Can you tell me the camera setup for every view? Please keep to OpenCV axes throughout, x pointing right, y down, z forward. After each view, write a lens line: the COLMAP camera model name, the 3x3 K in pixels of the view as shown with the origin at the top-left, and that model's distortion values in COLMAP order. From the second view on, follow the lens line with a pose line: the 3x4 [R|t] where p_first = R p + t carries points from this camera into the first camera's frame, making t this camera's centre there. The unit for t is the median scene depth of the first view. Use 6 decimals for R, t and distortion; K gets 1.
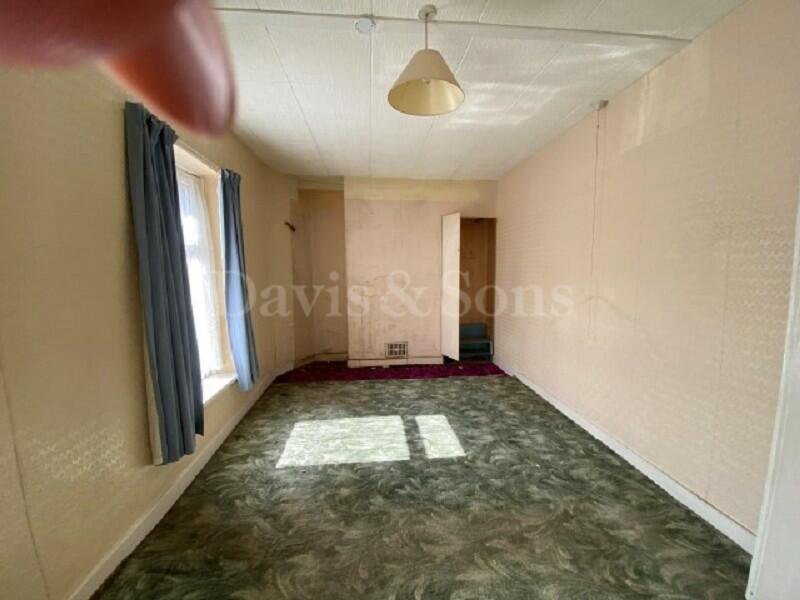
lens RADIAL K [[322.0, 0, 396.6], [0, 322.0, 300.5], [0, 0, 1]] dist [0.024479, -0.022074]
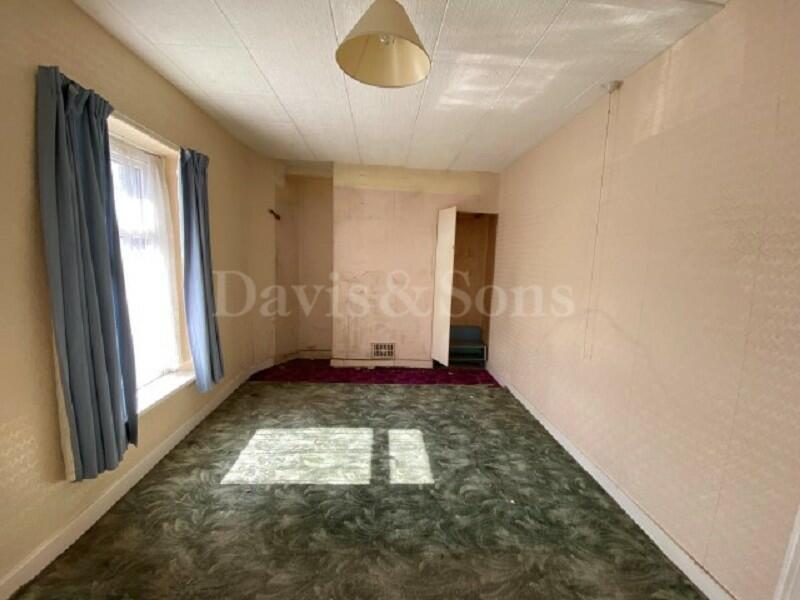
lens RADIAL K [[322.0, 0, 396.6], [0, 322.0, 300.5], [0, 0, 1]] dist [0.024479, -0.022074]
pose [[0.998402, 0.046901, -0.031530, 0.117871], [-0.046053, 0.998571, 0.027109, -0.039776], [0.032756, -0.025614, 0.999135, 0.122116]]
